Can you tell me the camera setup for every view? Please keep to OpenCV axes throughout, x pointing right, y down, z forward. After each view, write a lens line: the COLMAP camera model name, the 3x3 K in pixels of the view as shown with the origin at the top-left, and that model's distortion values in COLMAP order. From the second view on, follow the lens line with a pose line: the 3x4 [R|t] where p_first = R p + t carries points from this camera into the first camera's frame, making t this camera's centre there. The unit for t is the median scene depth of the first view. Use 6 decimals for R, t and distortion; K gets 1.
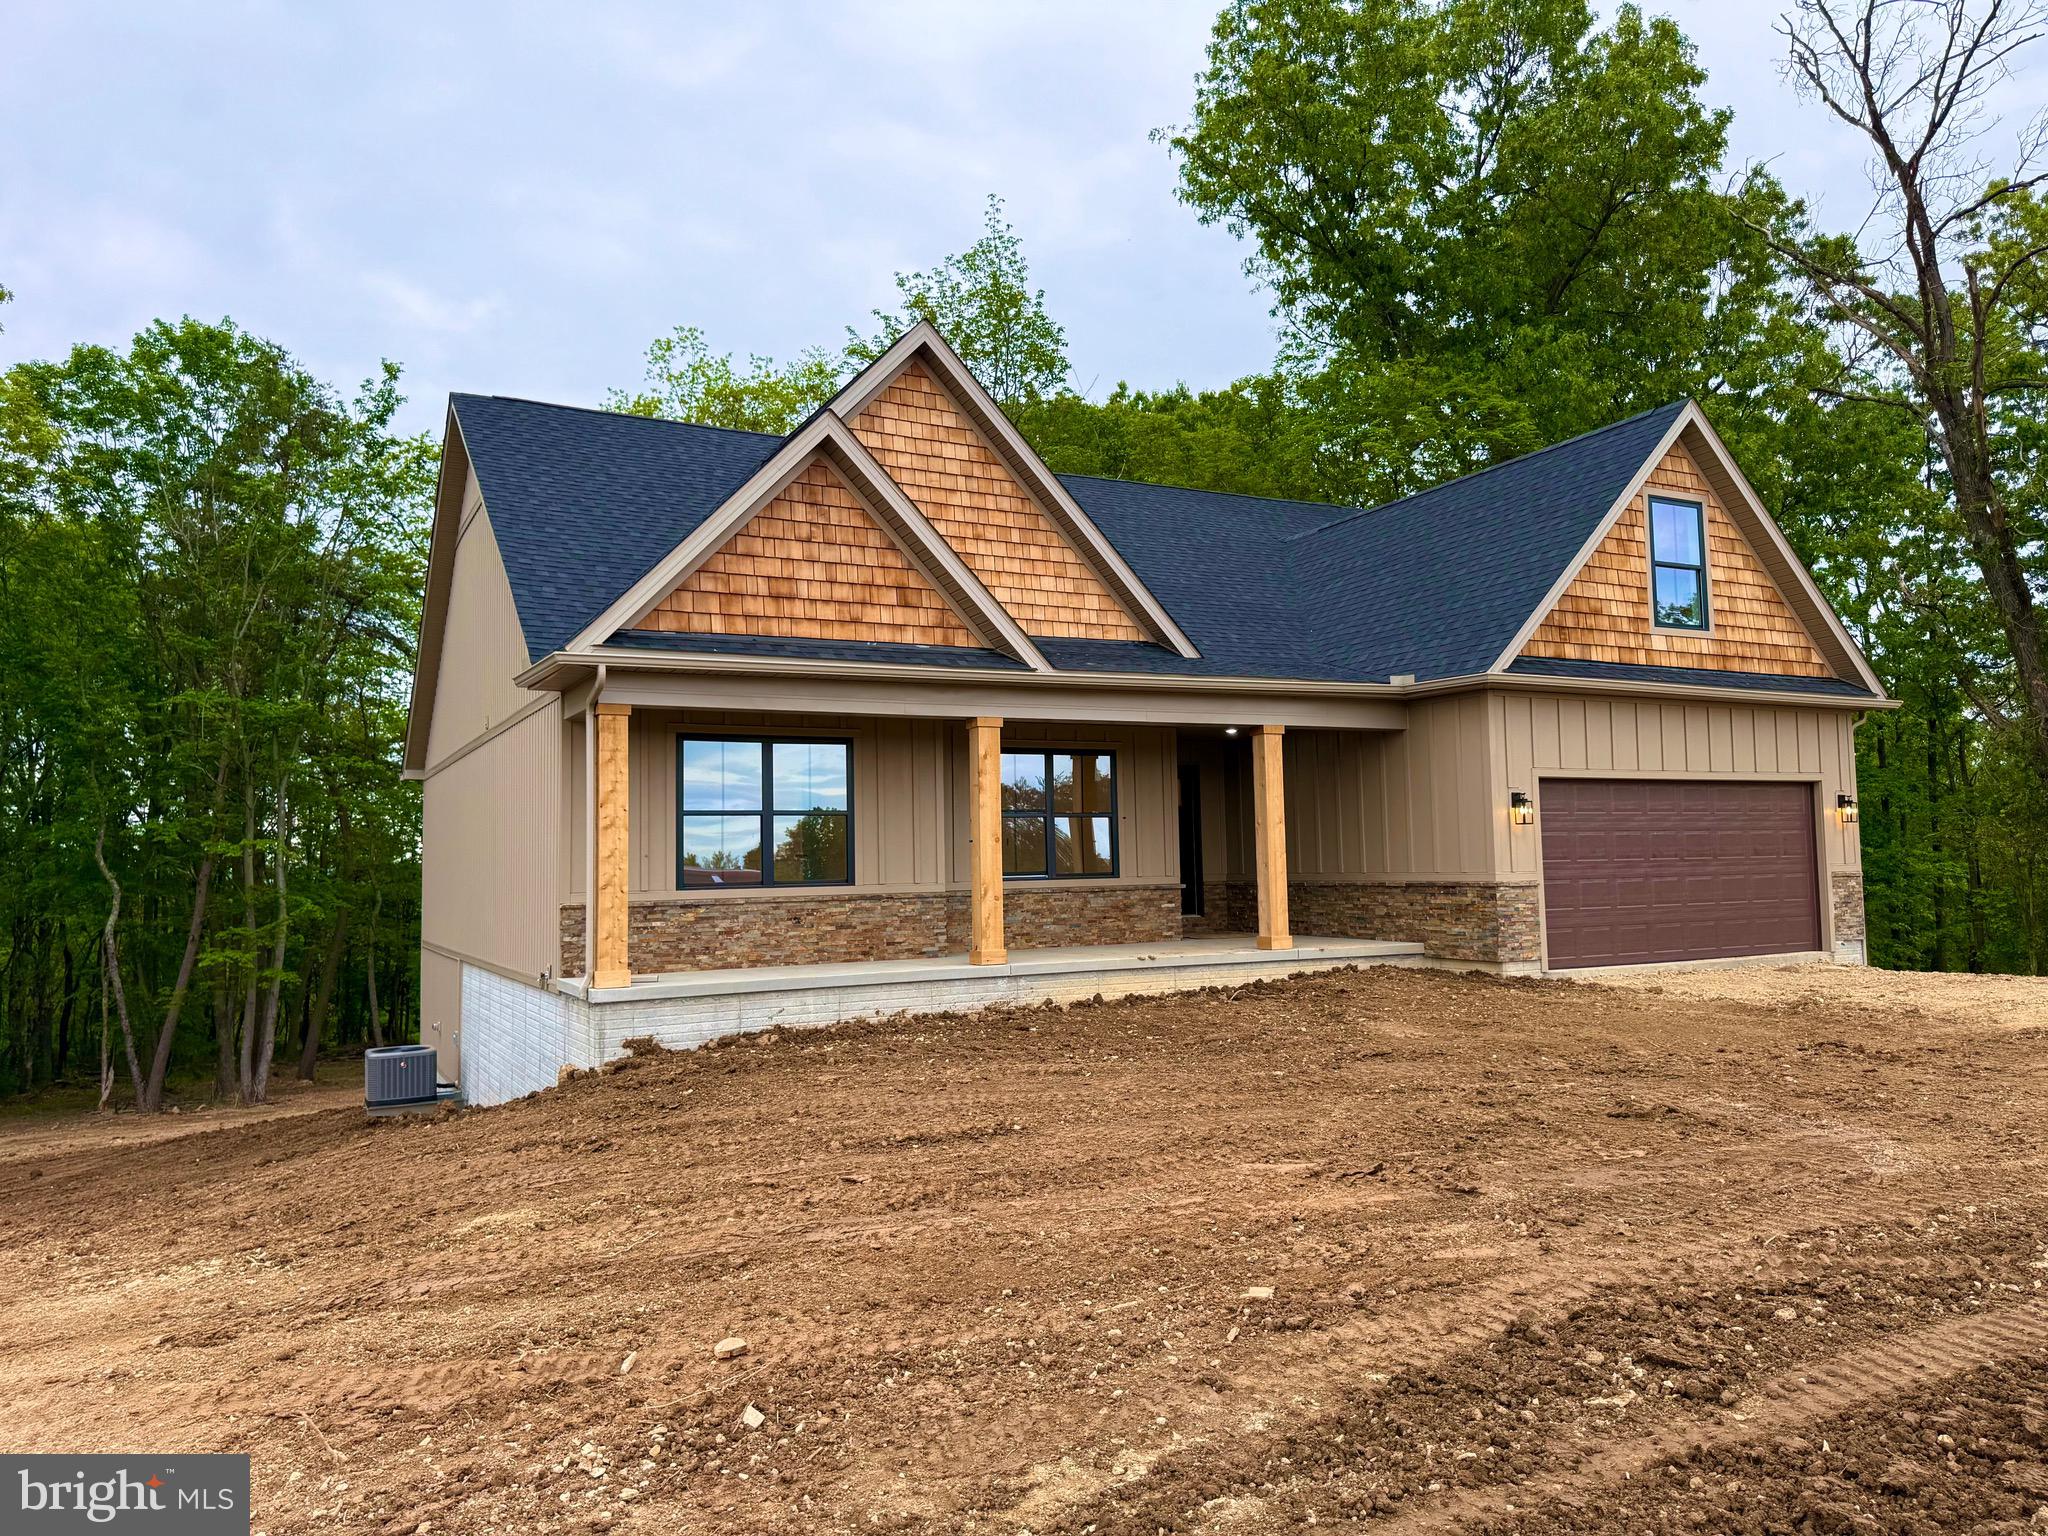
lens RADIAL K [[1413.5, 0, 1024.0], [0, 1413.5, 768.0], [0, 0, 1]] dist [0.104997, -0.171269]
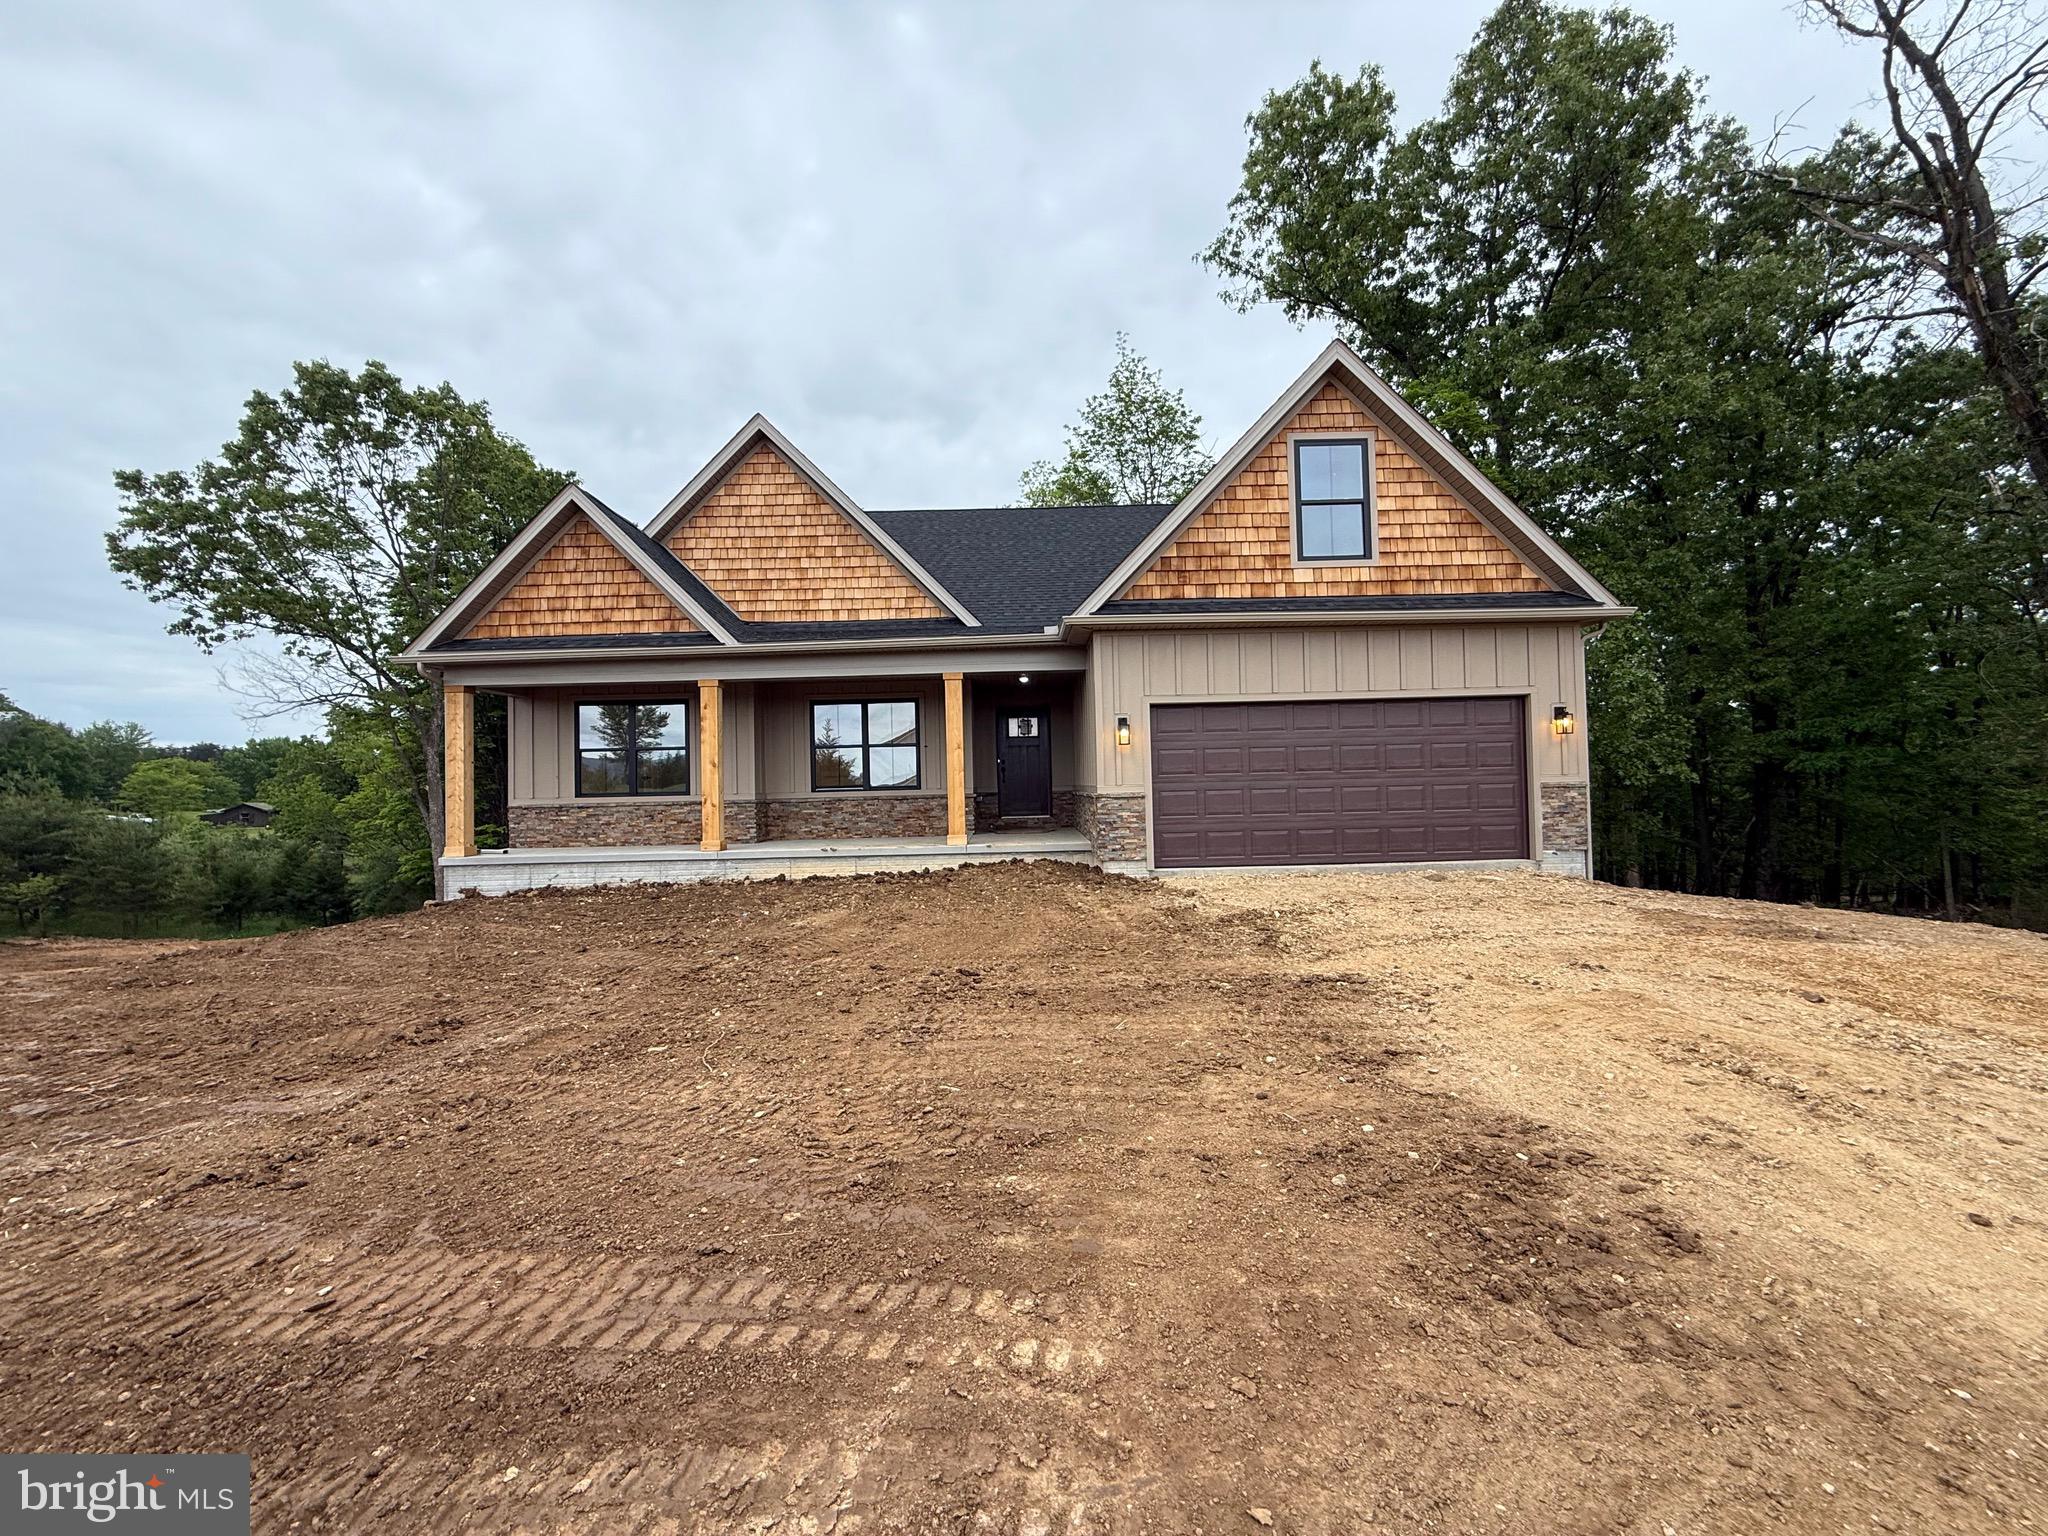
lens RADIAL K [[814.4, 0, 1024.0], [0, 814.4, 768.0], [0, 0, 1]] dist [0.003009, -0.006692]
pose [[0.888139, -0.010179, -0.459462, 0.550784], [0.037587, 0.998014, 0.050546, 0.020384], [0.458035, -0.062162, 0.886758, 0.349595]]
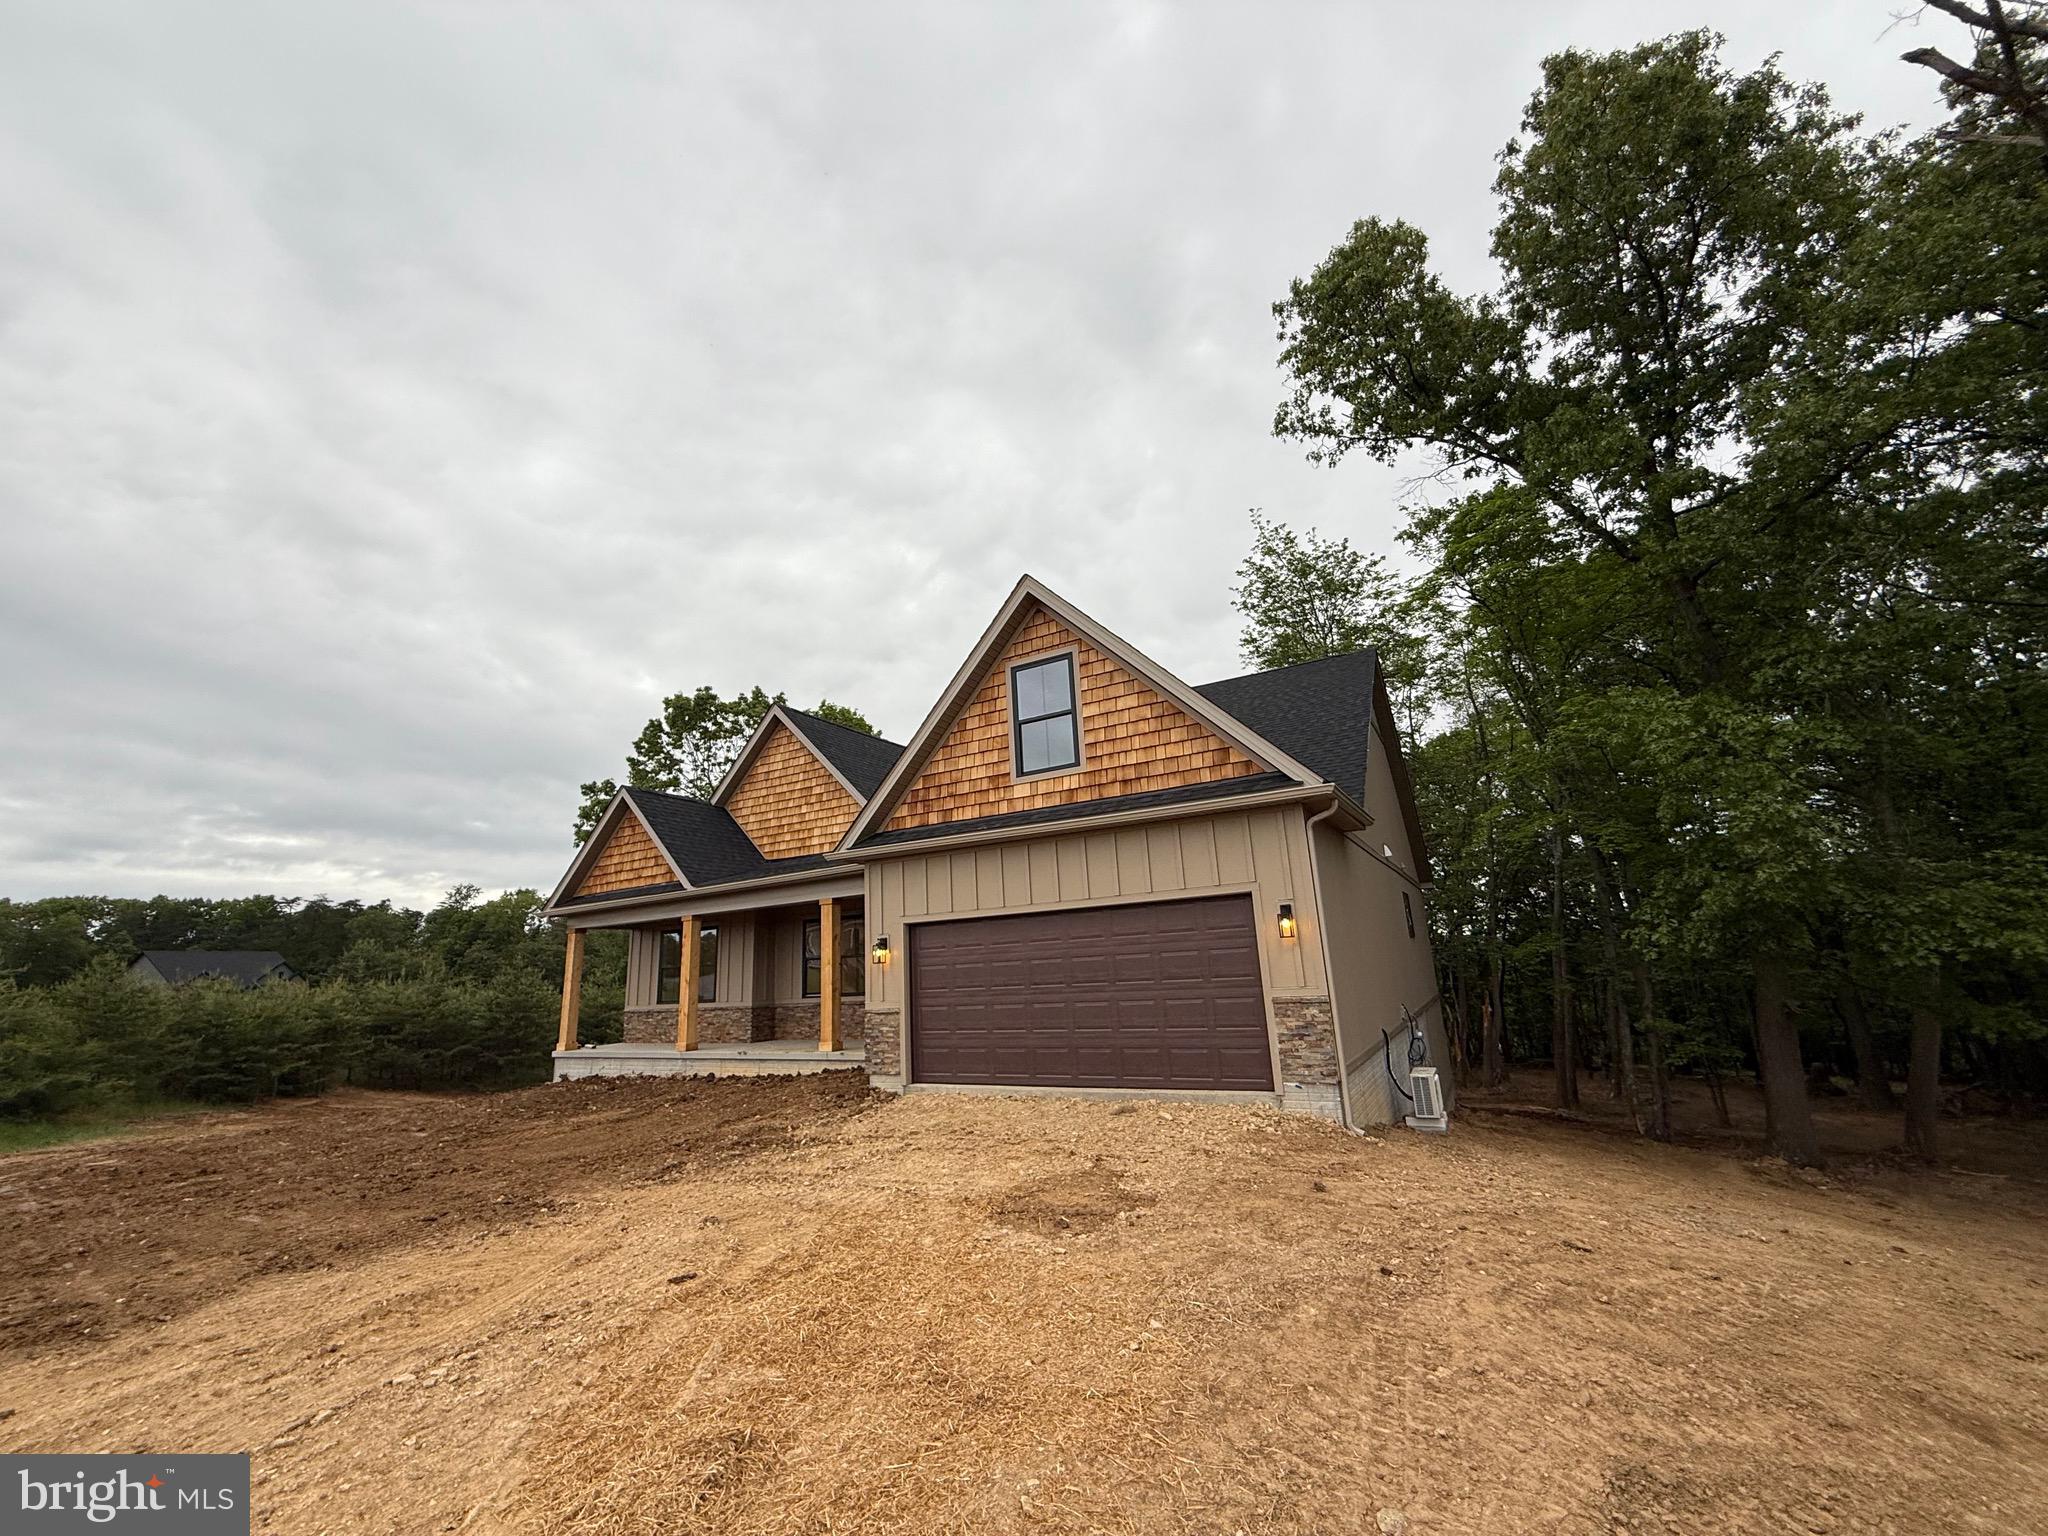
lens RADIAL K [[814.4, 0, 1024.0], [0, 814.4, 768.0], [0, 0, 1]] dist [0.003009, -0.006692]
pose [[0.541010, -0.208745, -0.814699, 0.996383], [0.098881, 0.977777, -0.184866, 0.014713], [0.835183, 0.019456, 0.549627, 0.662826]]
